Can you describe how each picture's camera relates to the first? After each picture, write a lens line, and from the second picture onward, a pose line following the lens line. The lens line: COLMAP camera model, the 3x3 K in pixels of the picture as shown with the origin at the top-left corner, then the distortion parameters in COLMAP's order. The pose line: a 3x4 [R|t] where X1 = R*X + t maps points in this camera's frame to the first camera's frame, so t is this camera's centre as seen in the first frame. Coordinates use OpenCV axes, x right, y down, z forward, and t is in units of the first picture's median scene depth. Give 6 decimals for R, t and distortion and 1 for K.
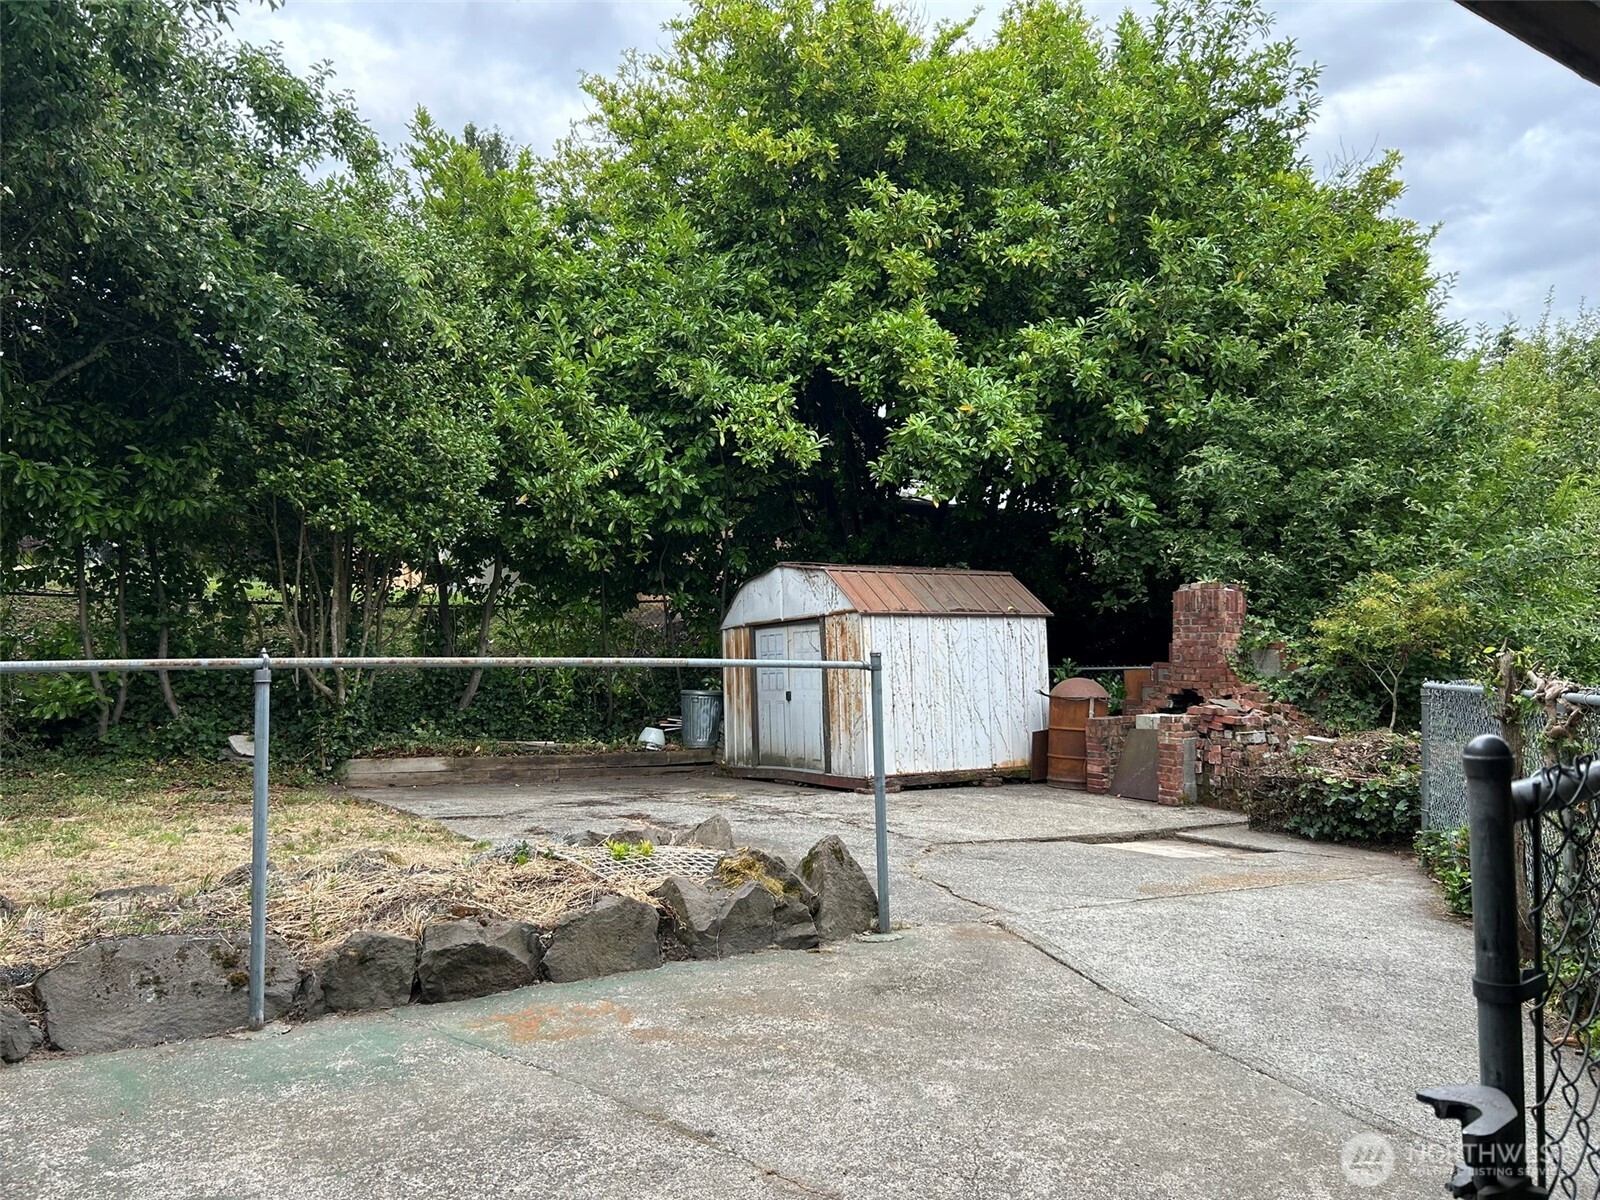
lens RADIAL K [[1215.8, 0, 806.5], [0, 1215.8, 600.7], [0, 0, 1]] dist [0.038763, -0.029645]
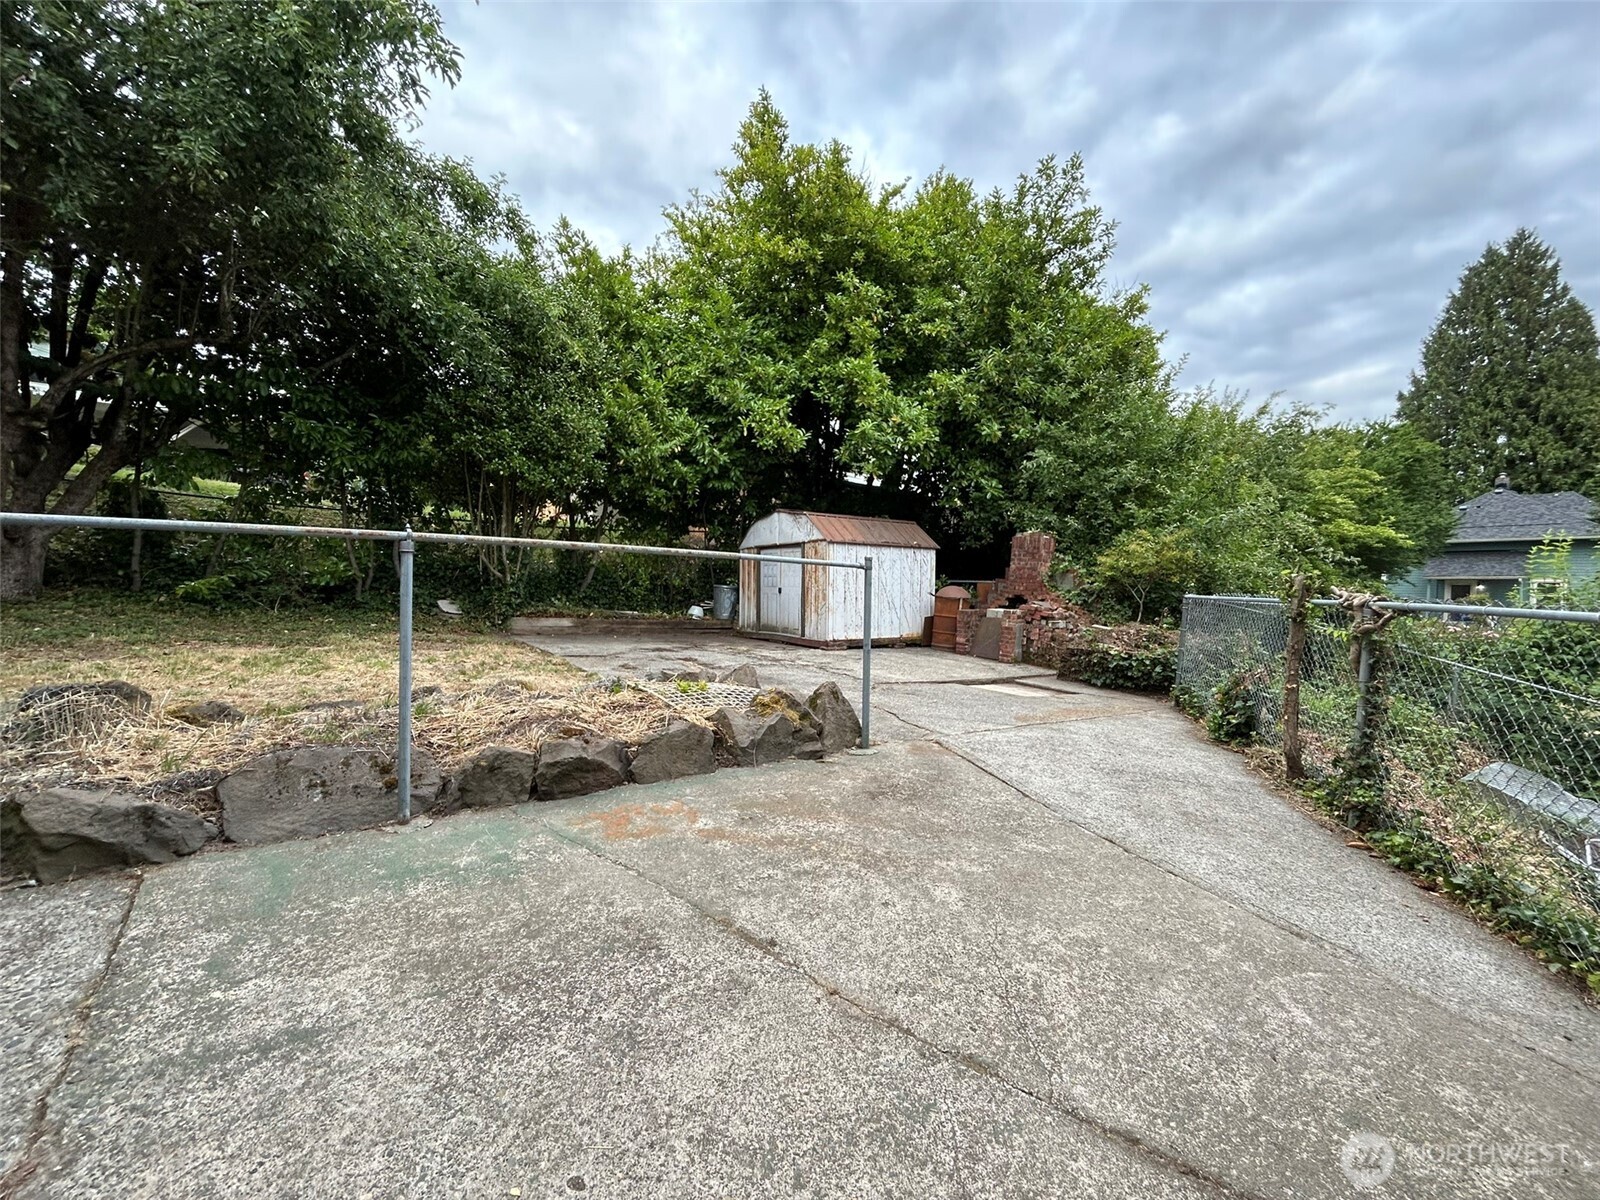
lens RADIAL K [[645.1, 0, 801.4], [0, 645.1, 599.5], [0, 0, 1]] dist [-0.001984, 0.000294]
pose [[0.998131, 0.038925, 0.047109, -0.029116], [-0.042818, 0.995488, 0.084682, 0.016551], [-0.043601, -0.086541, 0.995294, 0.127818]]
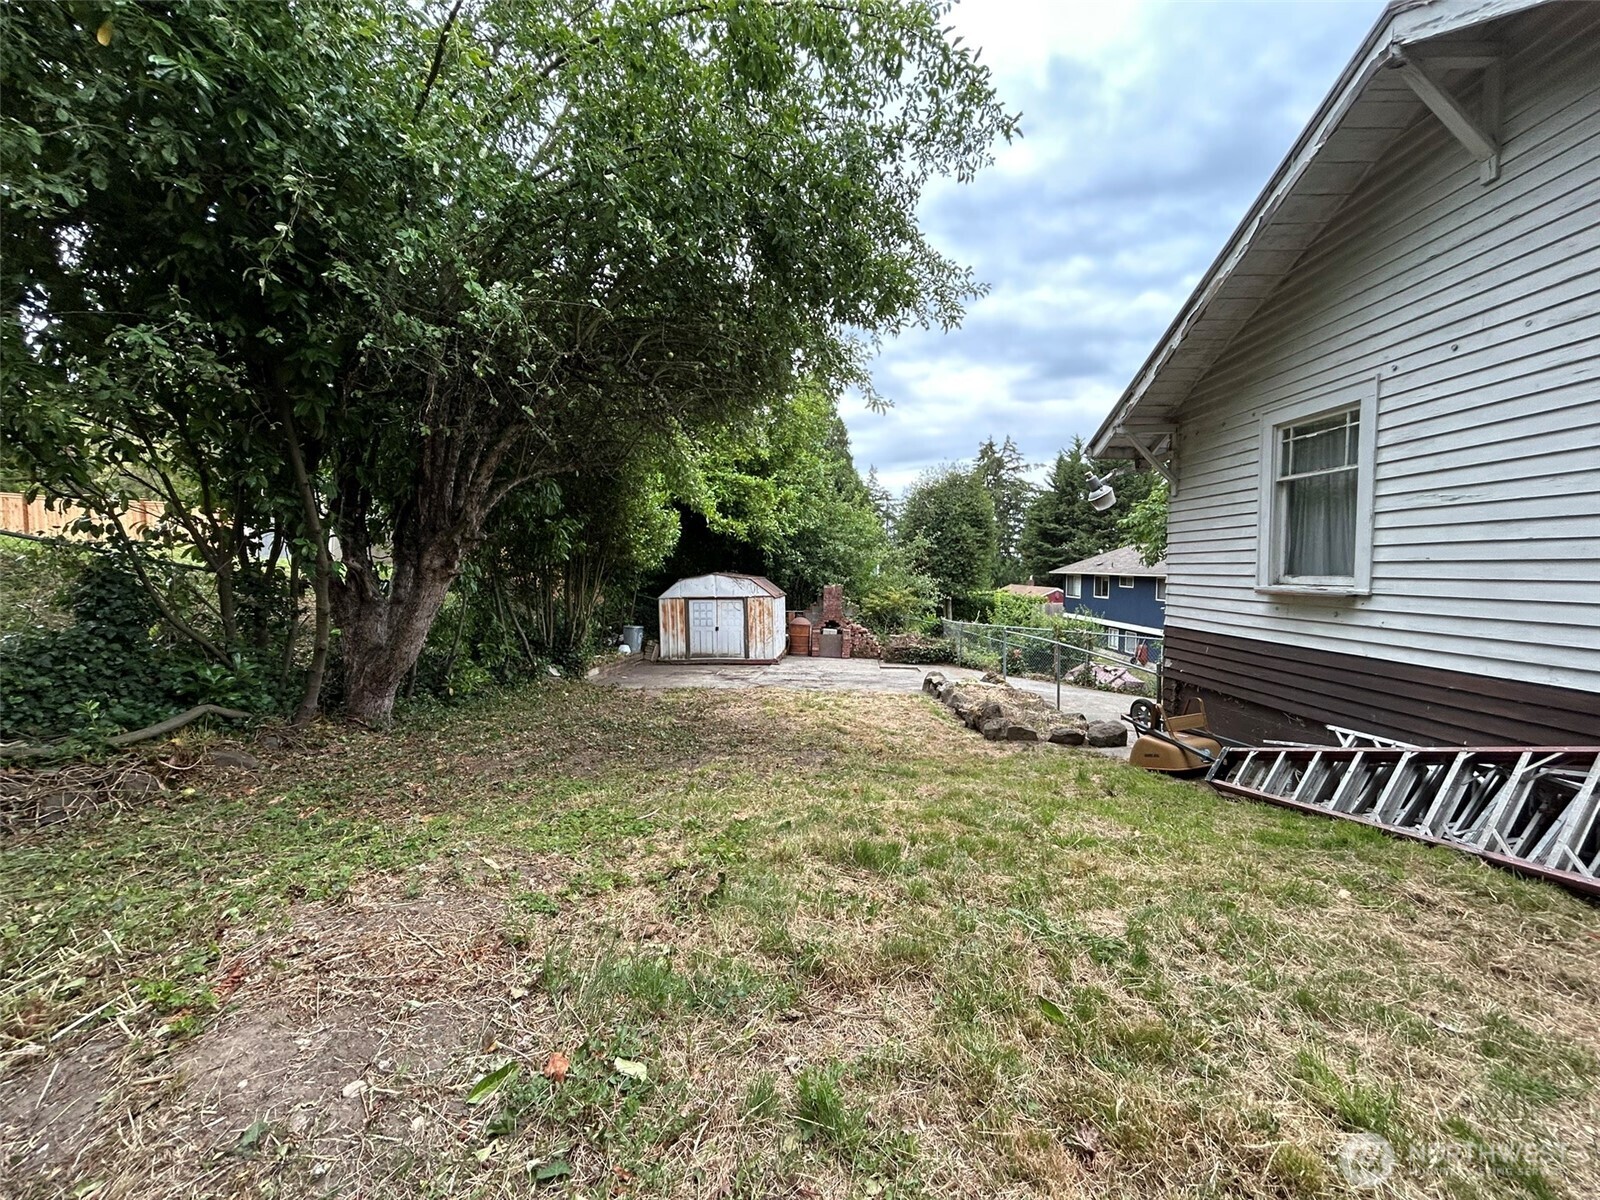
lens RADIAL K [[645.1, 0, 800.6], [0, 645.1, 602.6], [0, 0, 1]] dist [-0.001984, 0.000294]
pose [[0.593714, -0.026898, 0.804226, -1.035385], [-0.058543, 0.995349, 0.076509, -0.088045], [-0.802543, -0.092506, 0.589378, 0.133850]]
